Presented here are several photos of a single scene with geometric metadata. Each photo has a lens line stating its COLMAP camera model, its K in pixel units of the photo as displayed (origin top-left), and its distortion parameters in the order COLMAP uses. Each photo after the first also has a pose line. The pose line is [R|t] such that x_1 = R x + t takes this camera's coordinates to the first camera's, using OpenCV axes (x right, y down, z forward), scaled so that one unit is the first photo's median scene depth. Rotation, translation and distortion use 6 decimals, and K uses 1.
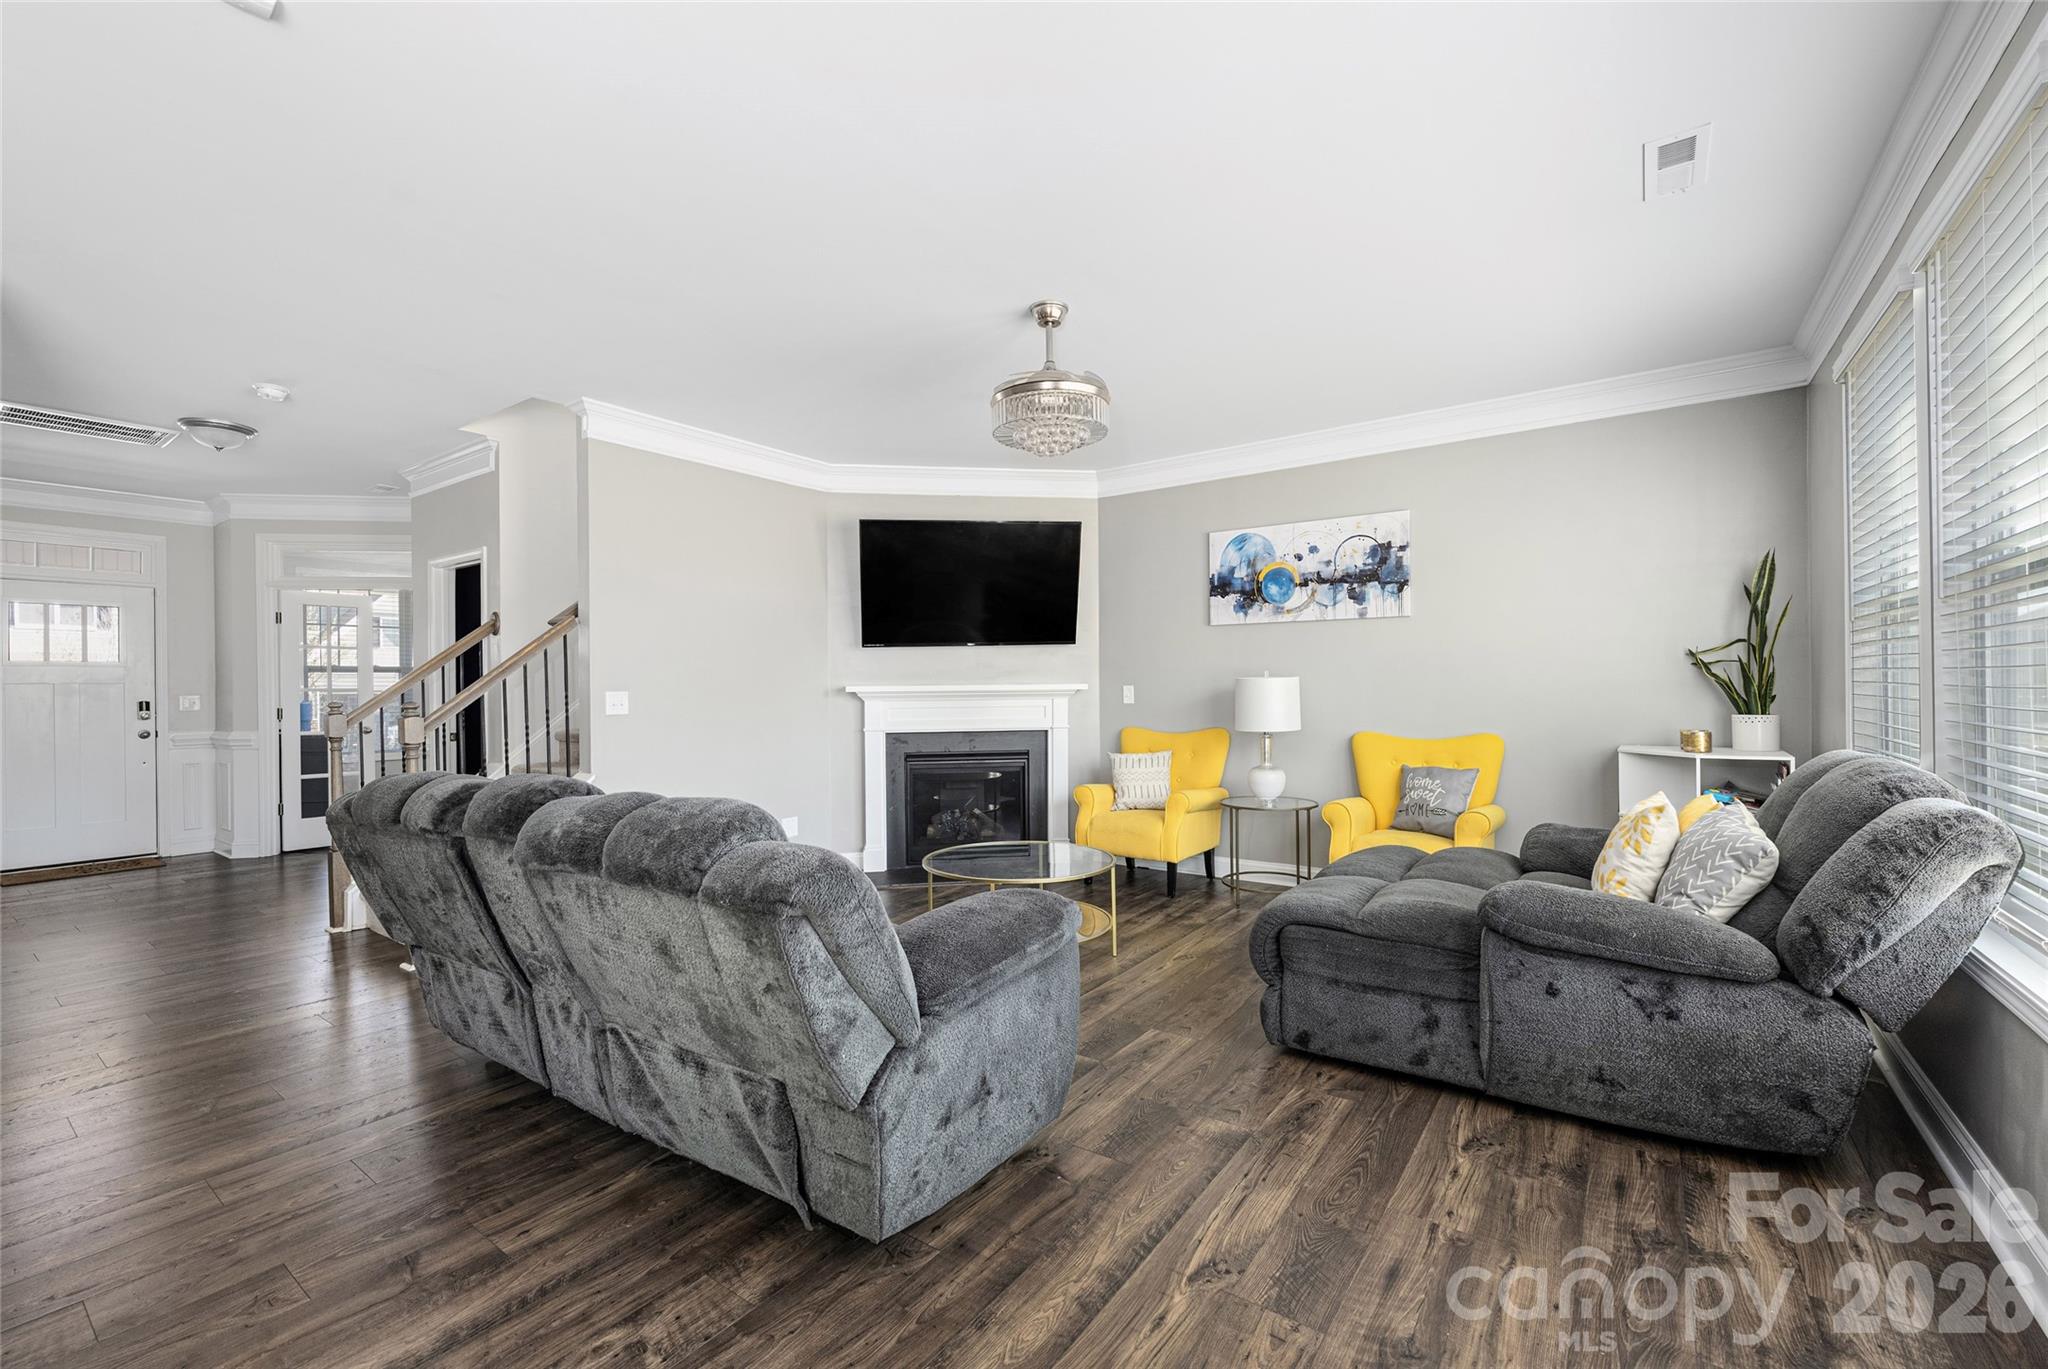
lens RADIAL K [[858.0, 0, 1024.0], [0, 858.0, 684.5], [0, 0, 1]] dist [-0.000518, 0.000005]
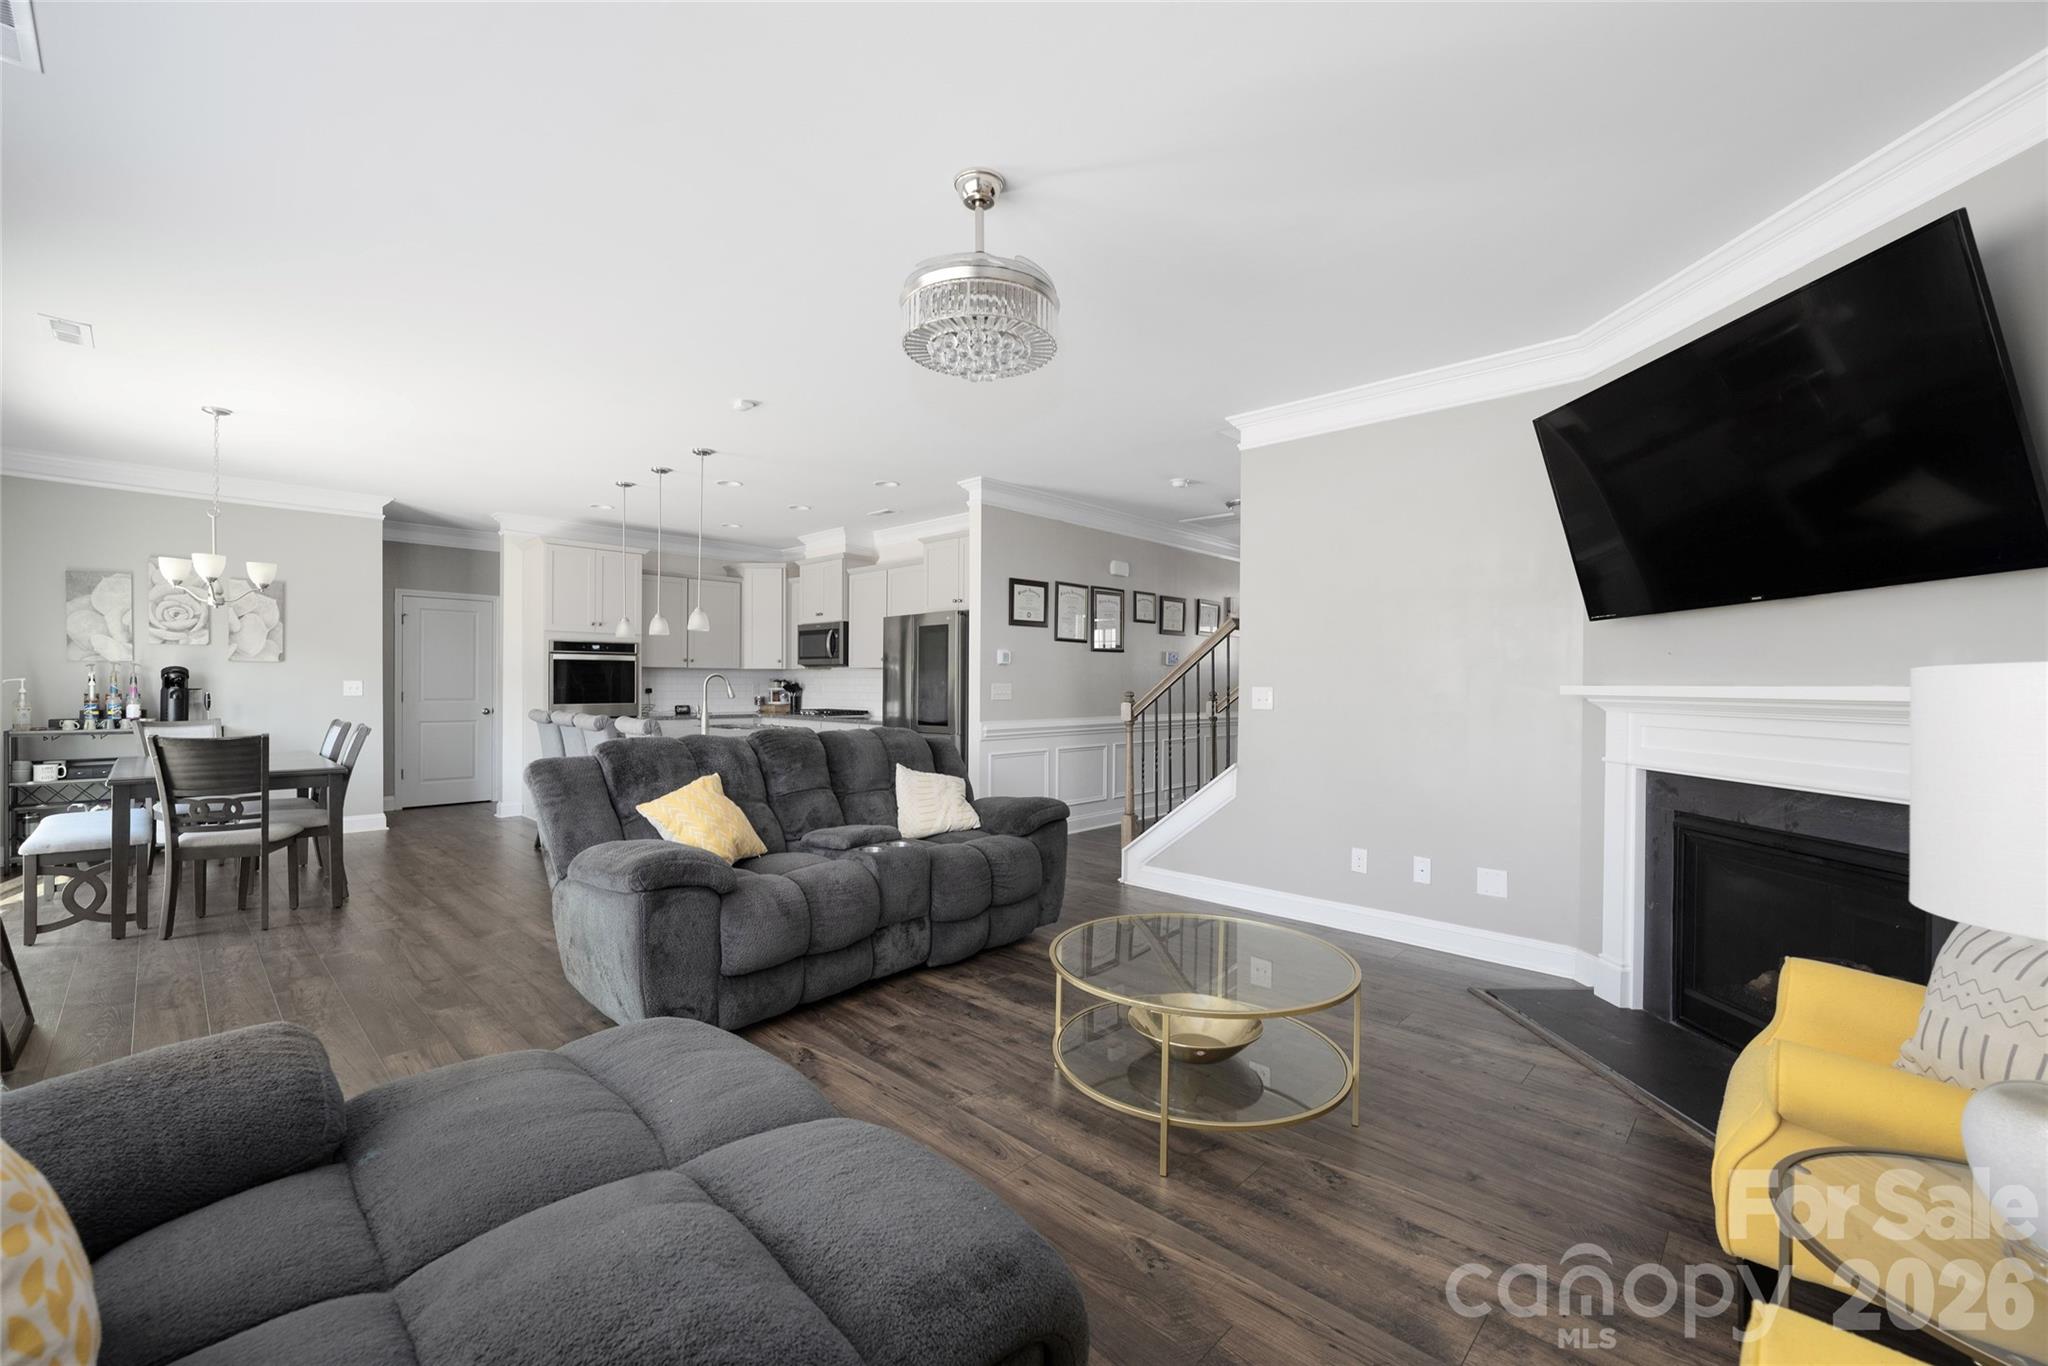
lens RADIAL K [[831.8, 0, 1012.7], [0, 831.8, 688.8], [0, 0, 1]] dist [-0.003084, -0.000366]
pose [[-0.147438, 0.015496, -0.988950, 0.499699], [-0.002120, 0.999870, 0.015983, -0.004177], [0.989069, 0.004453, -0.147386, 0.760446]]
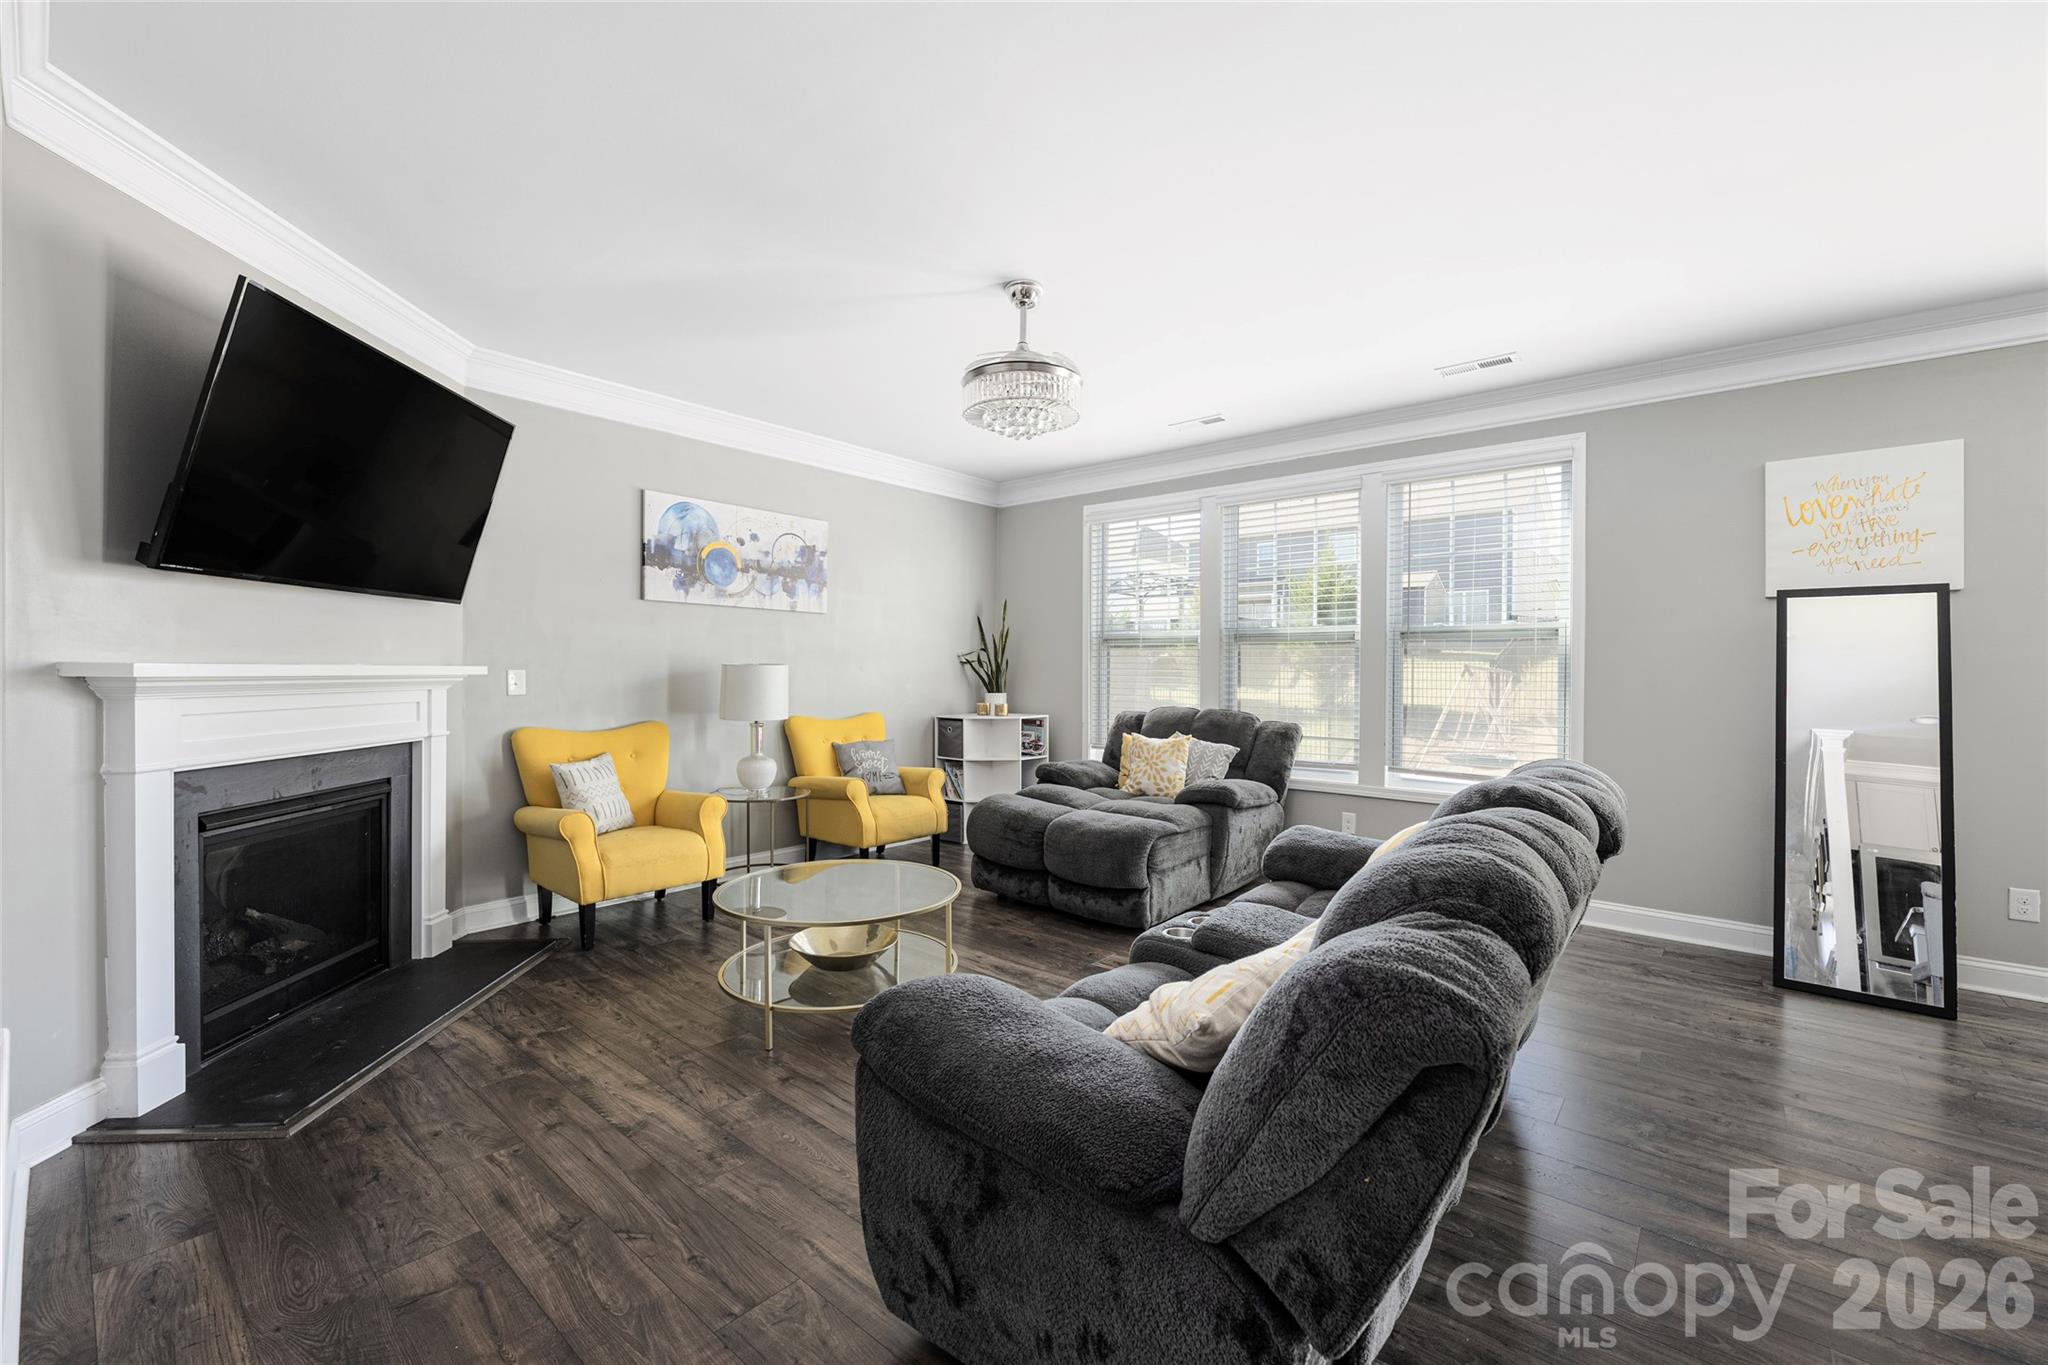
lens RADIAL K [[828.8, 0, 1022.3], [0, 828.8, 674.5], [0, 0, 1]] dist [-0.005053, -0.000167]
pose [[0.085568, 0.005889, 0.996315, -0.610165], [-0.010836, 0.999929, -0.004980, 0.005097], [-0.996273, -0.010369, 0.085626, 0.609969]]
